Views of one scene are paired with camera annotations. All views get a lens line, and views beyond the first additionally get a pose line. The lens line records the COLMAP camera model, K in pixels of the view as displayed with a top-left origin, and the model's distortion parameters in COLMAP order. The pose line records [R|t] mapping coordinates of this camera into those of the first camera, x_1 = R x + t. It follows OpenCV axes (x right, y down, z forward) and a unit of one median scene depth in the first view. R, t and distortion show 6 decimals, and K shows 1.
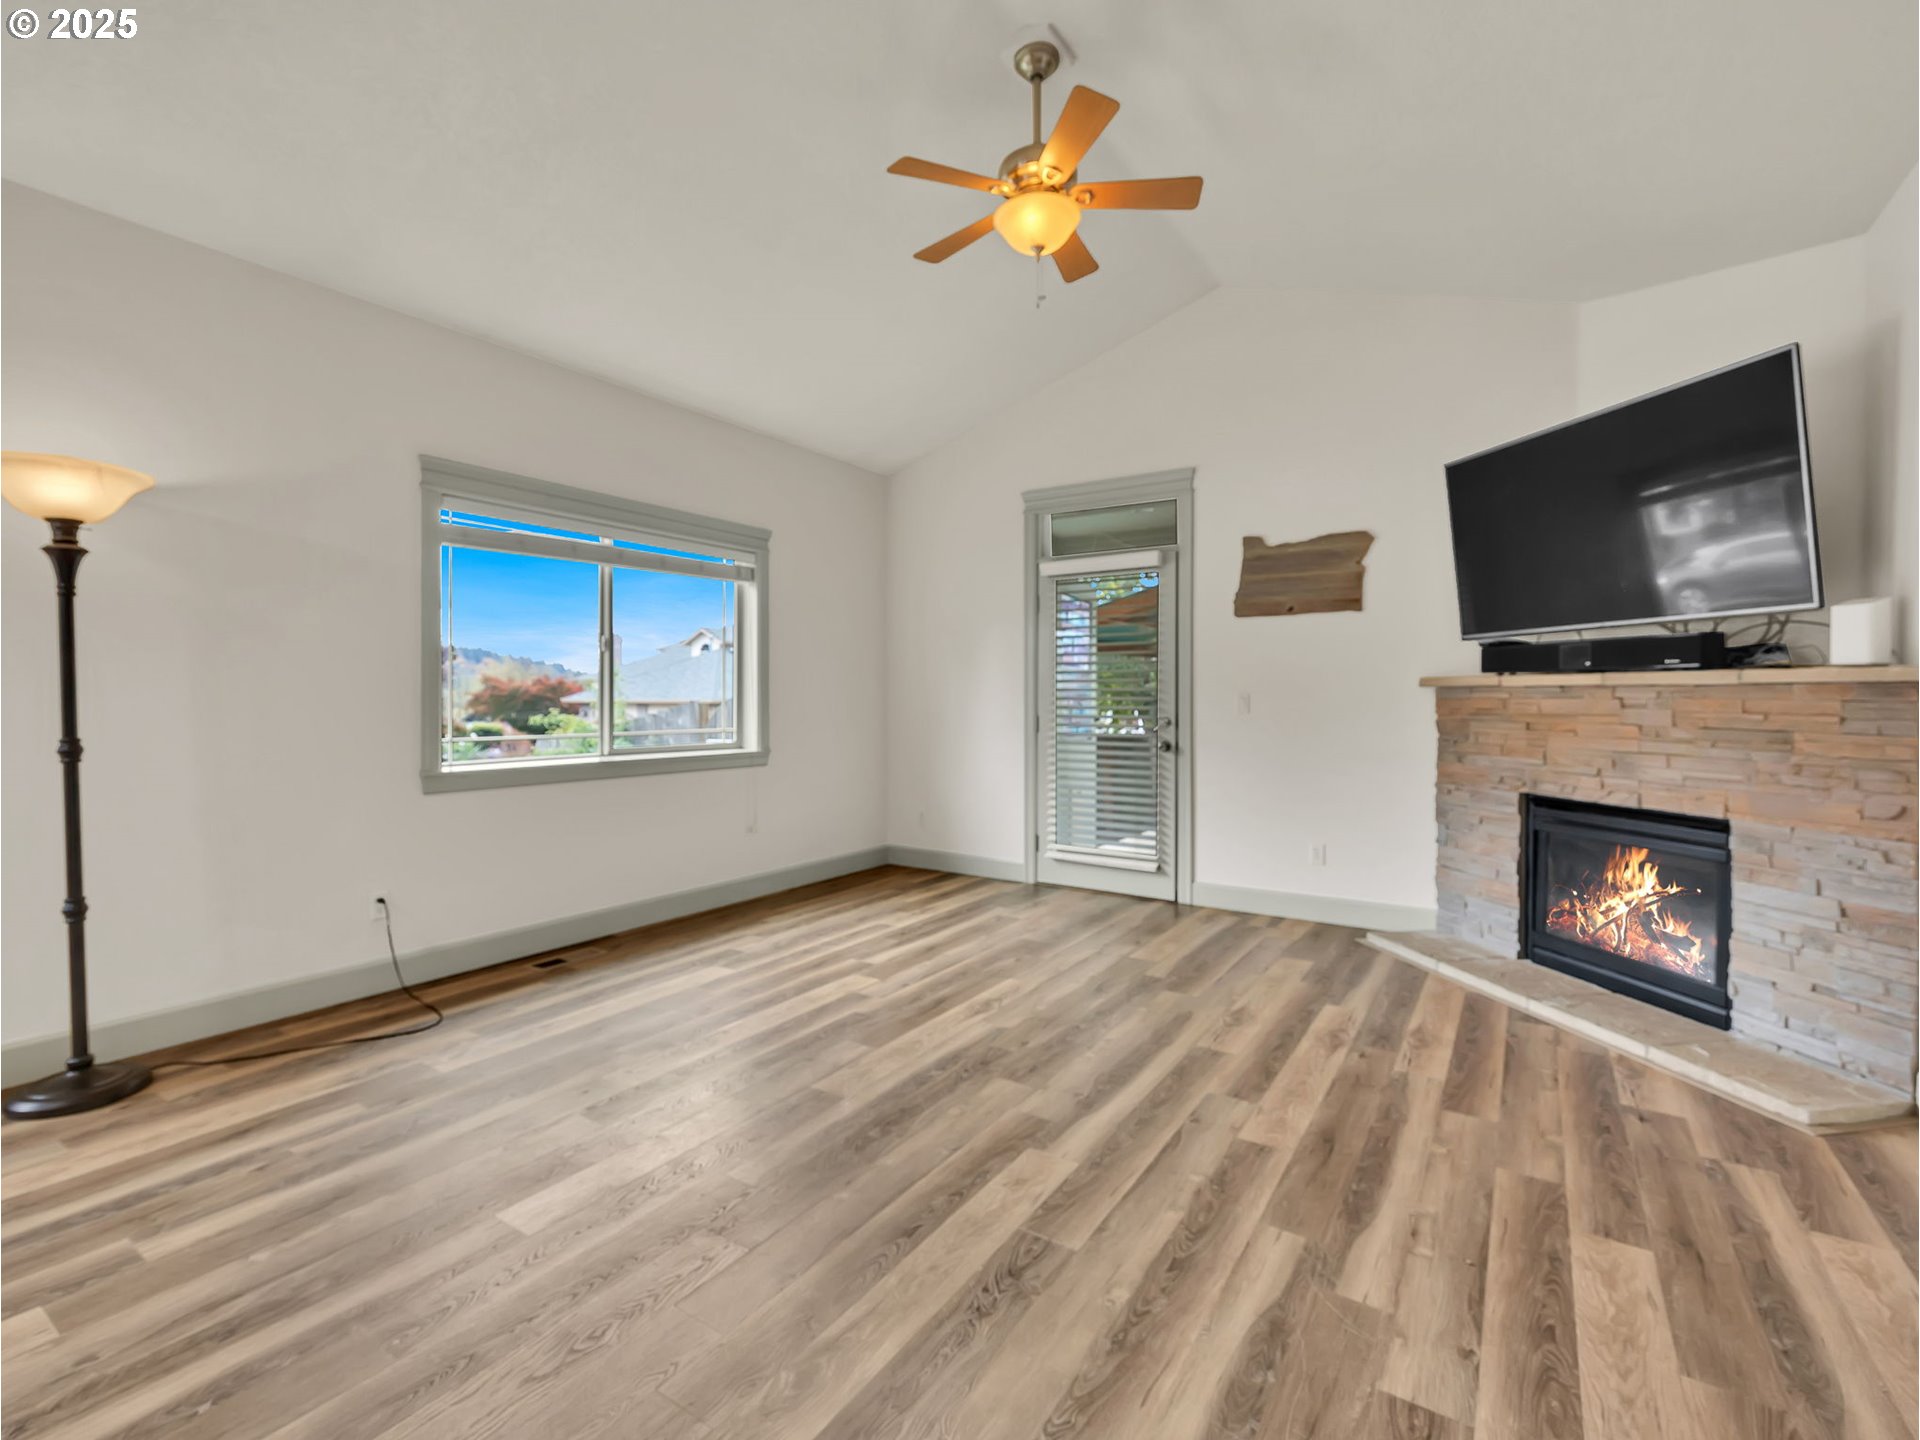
lens RADIAL K [[879.8, 0, 966.8], [0, 879.8, 710.0], [0, 0, 1]] dist [0.015883, -0.002173]
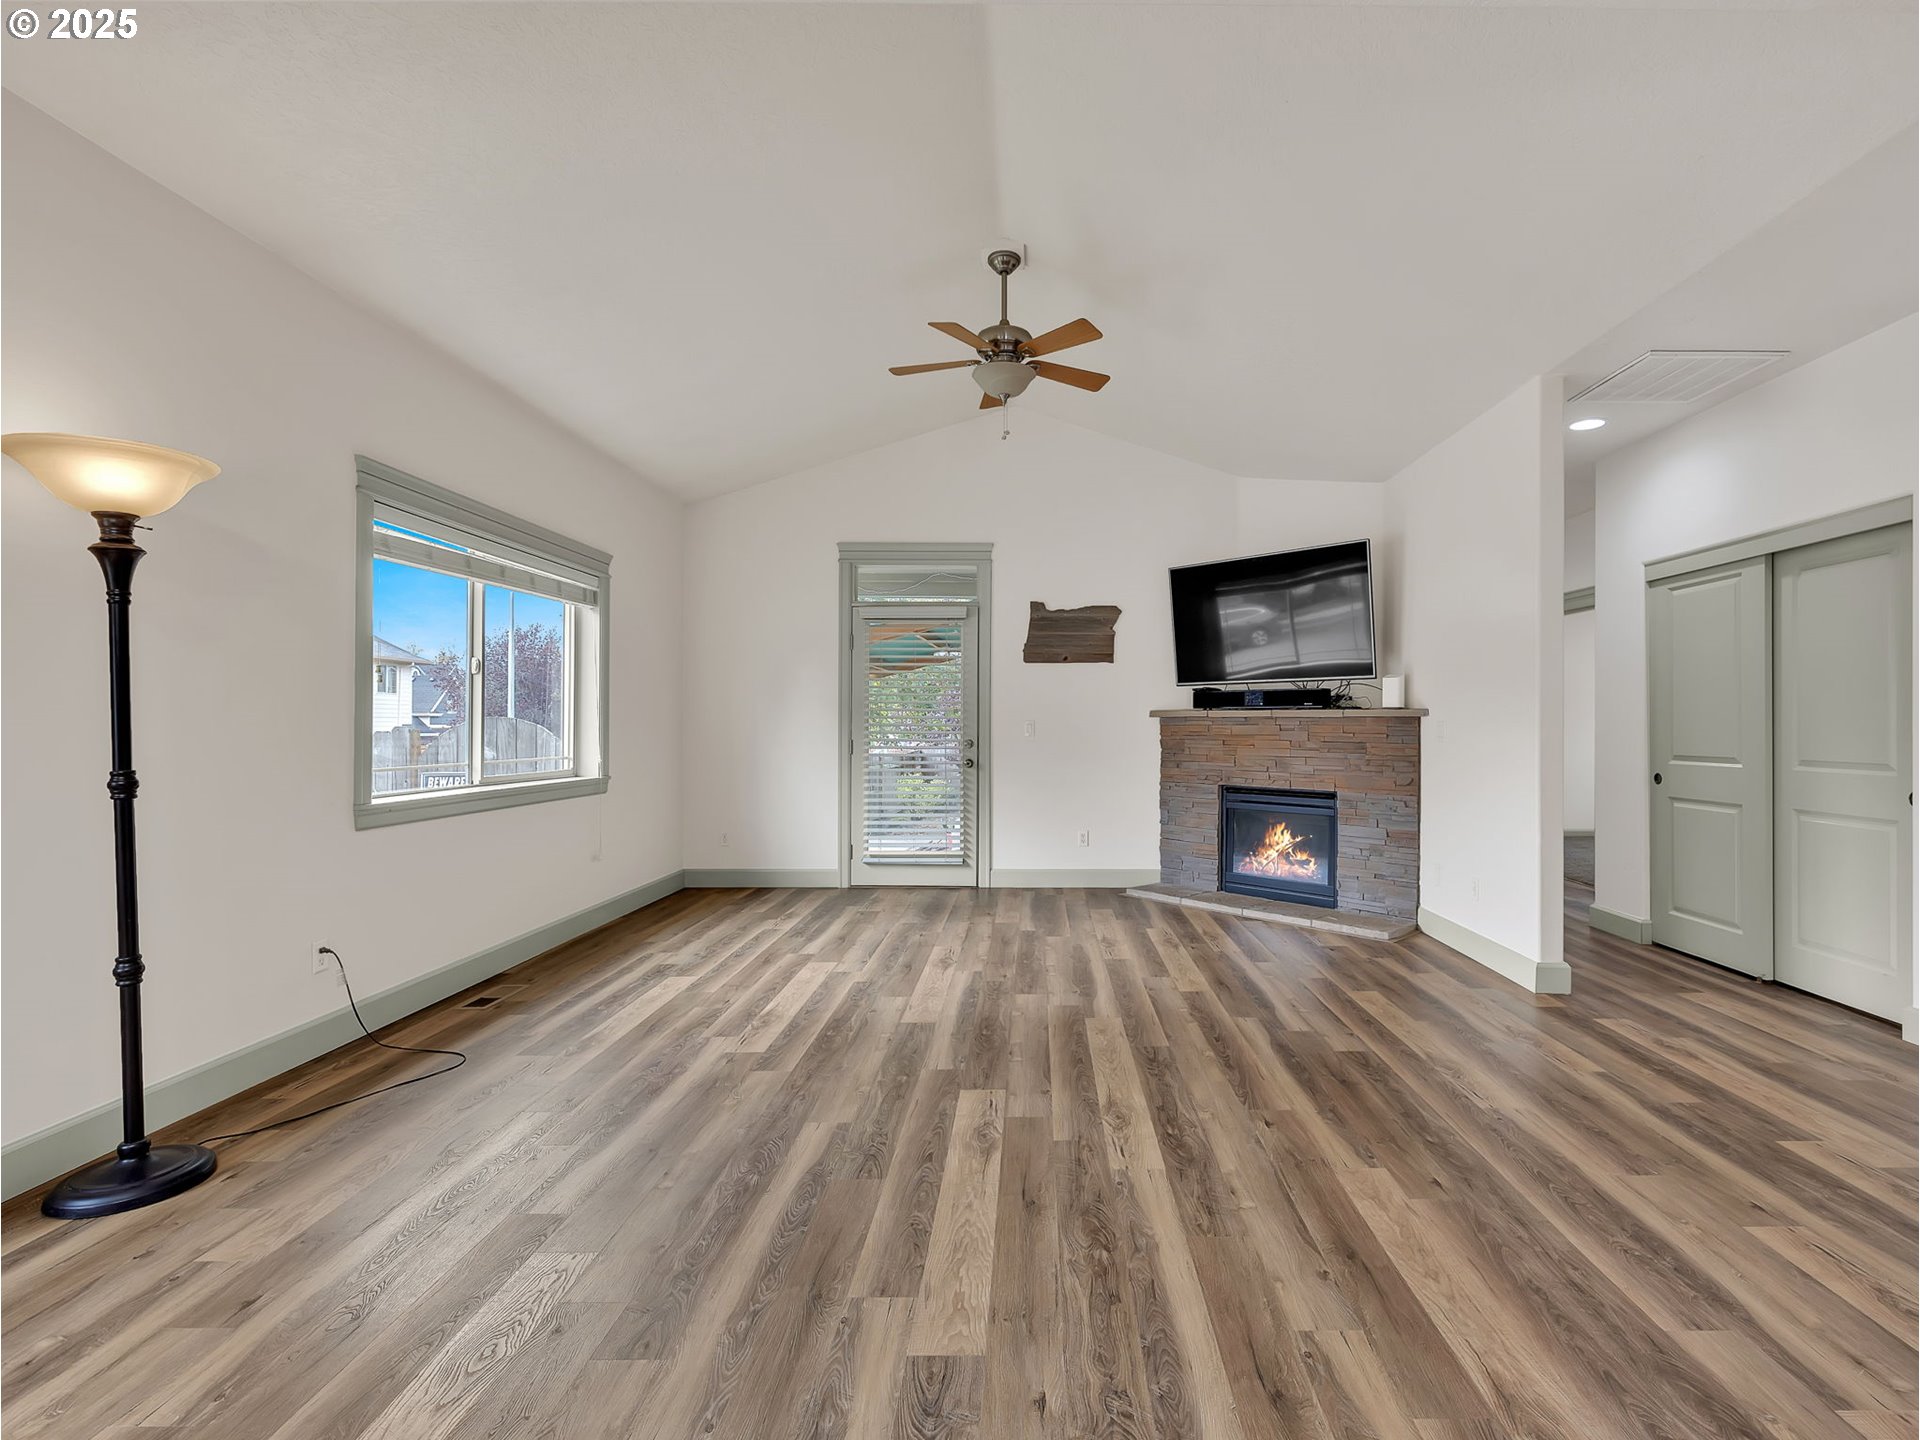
lens RADIAL K [[902.0, 0, 1032.3], [0, 902.0, 735.6], [0, 0, 1]] dist [-0.013306, 0.001045]
pose [[0.828080, -0.005617, 0.560581, -0.536184], [0.006253, 0.999980, 0.000784, 0.002213], [-0.560575, 0.002856, 0.828099, -0.137673]]
